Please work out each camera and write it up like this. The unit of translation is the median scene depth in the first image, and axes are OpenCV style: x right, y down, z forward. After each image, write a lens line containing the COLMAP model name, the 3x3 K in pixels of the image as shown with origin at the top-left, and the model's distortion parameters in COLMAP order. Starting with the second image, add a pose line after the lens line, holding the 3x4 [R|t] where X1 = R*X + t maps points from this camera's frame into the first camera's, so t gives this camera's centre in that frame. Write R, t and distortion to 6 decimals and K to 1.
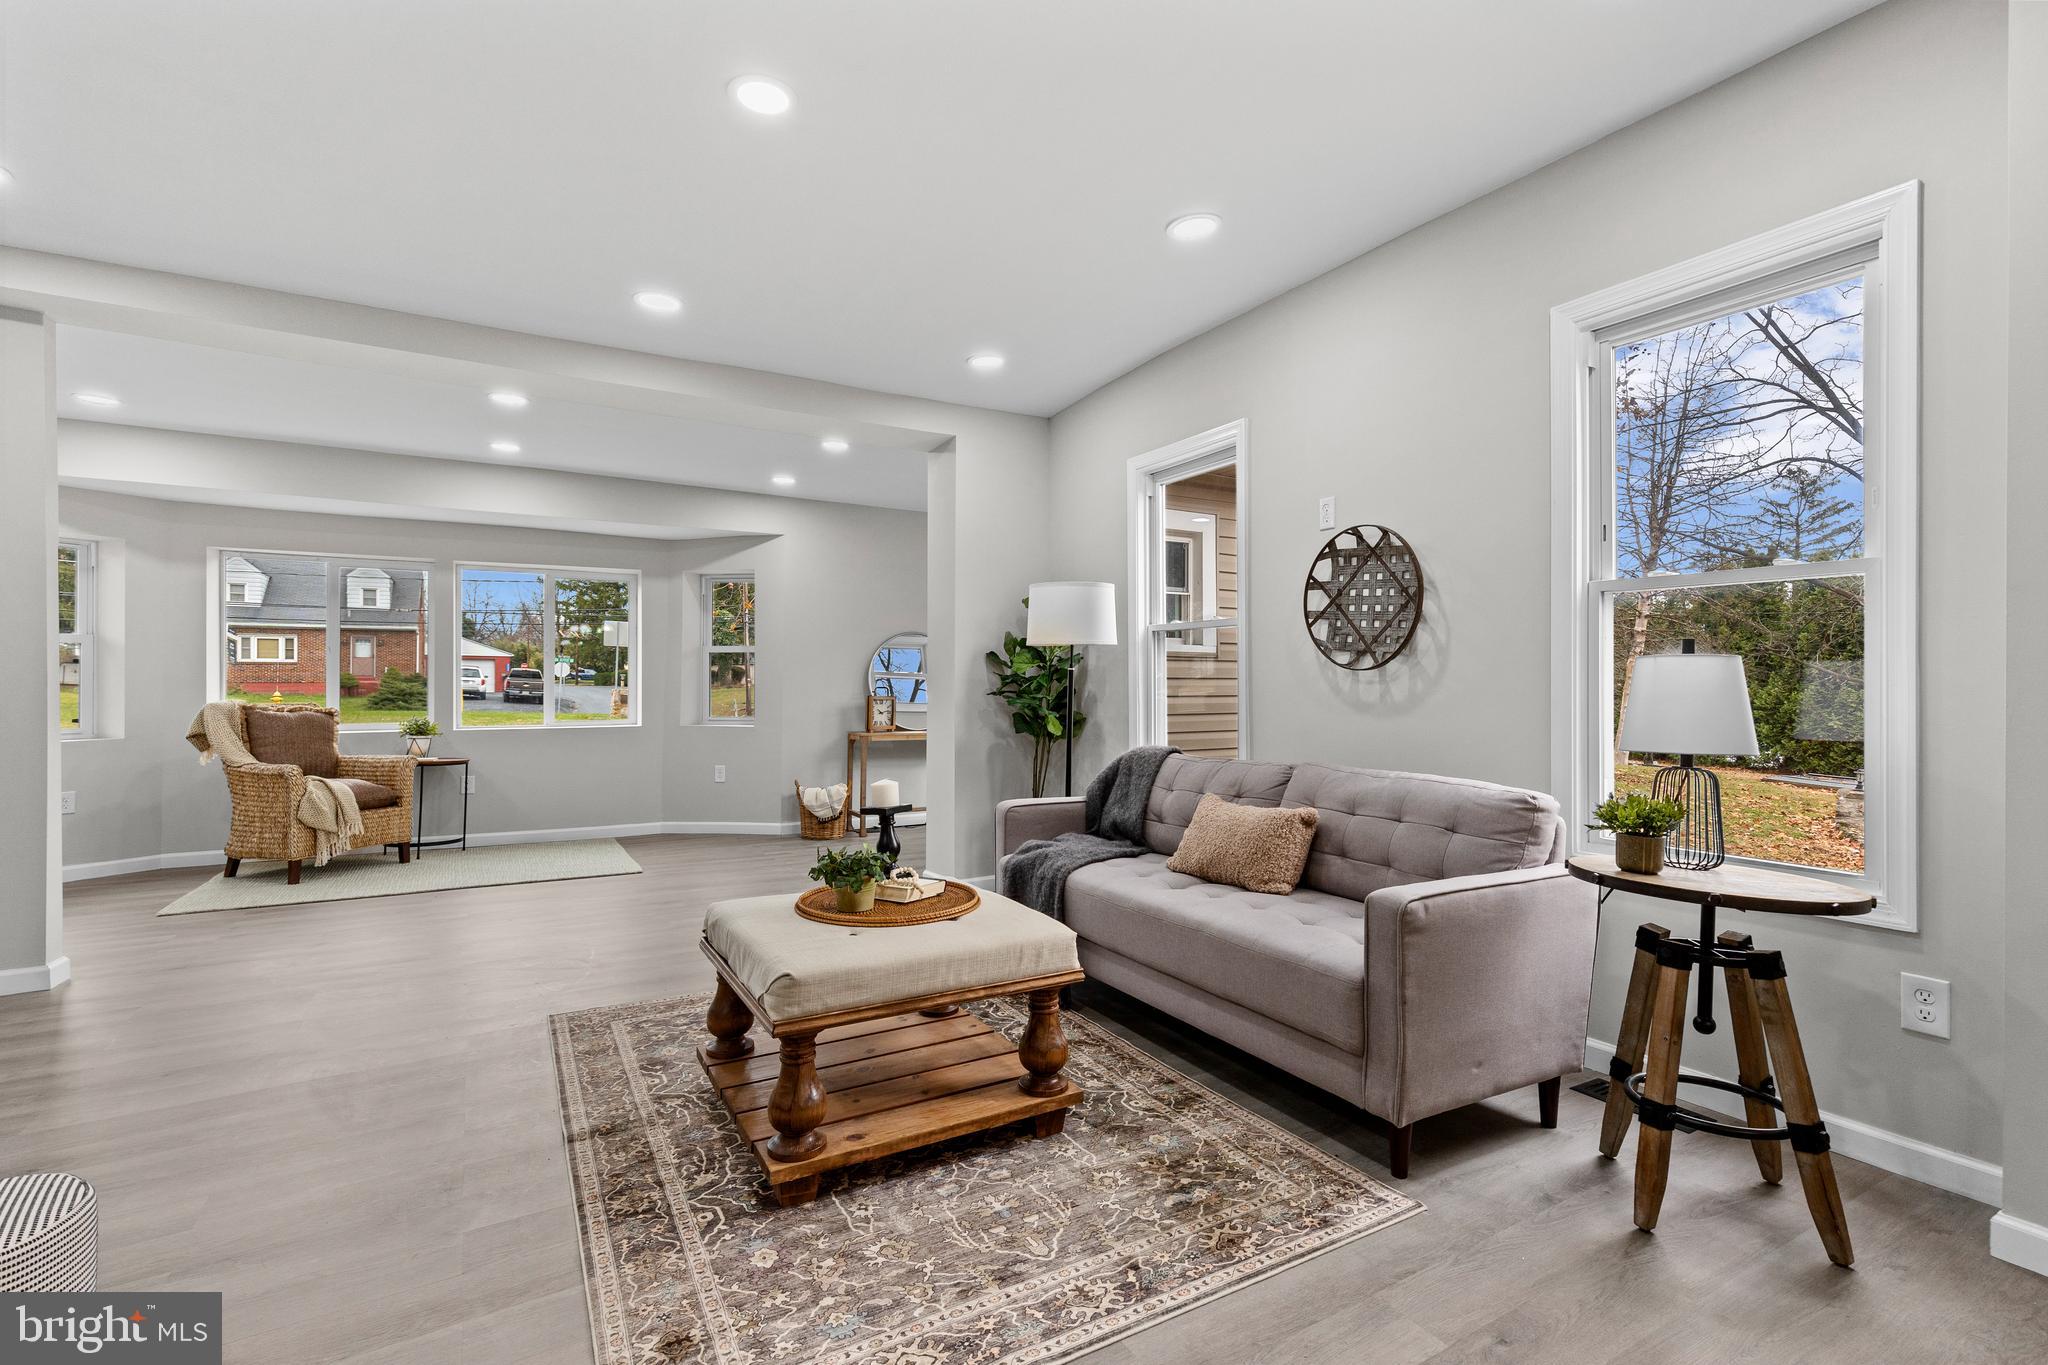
lens RADIAL K [[934.3, 0, 1041.5], [0, 934.3, 688.8], [0, 0, 1]] dist [0.008070, -0.000108]
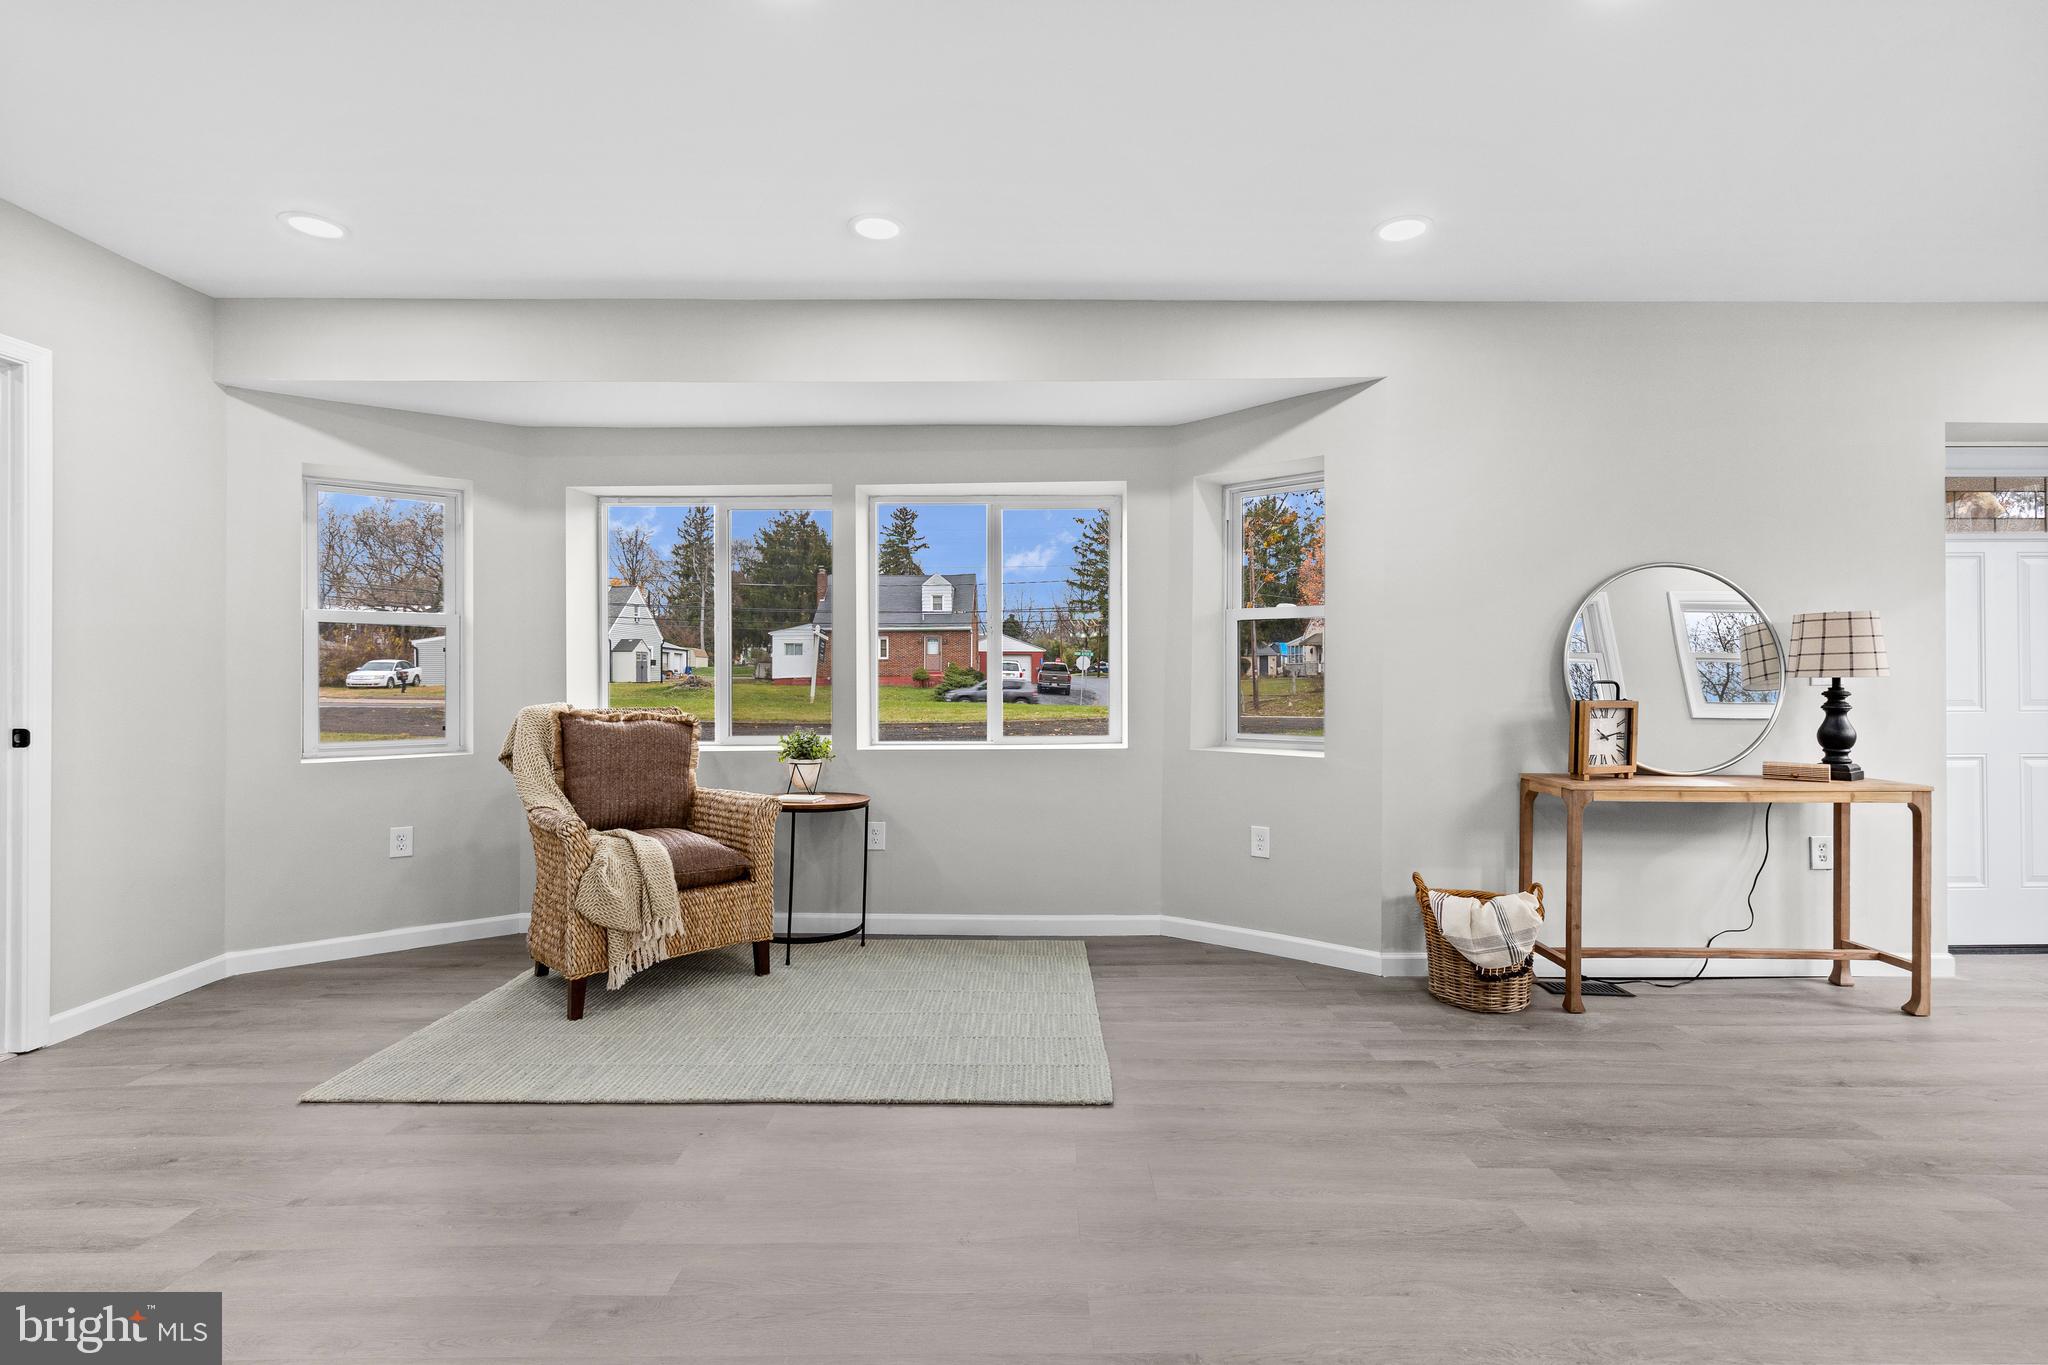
lens RADIAL K [[934.3, 0, 1030.0], [0, 934.3, 680.8], [0, 0, 1]] dist [0.008070, -0.000108]
pose [[0.859087, -0.002305, -0.511824, -0.189516], [0.002813, 0.999996, 0.000219, -0.002795], [0.511821, -0.001628, 0.859091, 0.489426]]
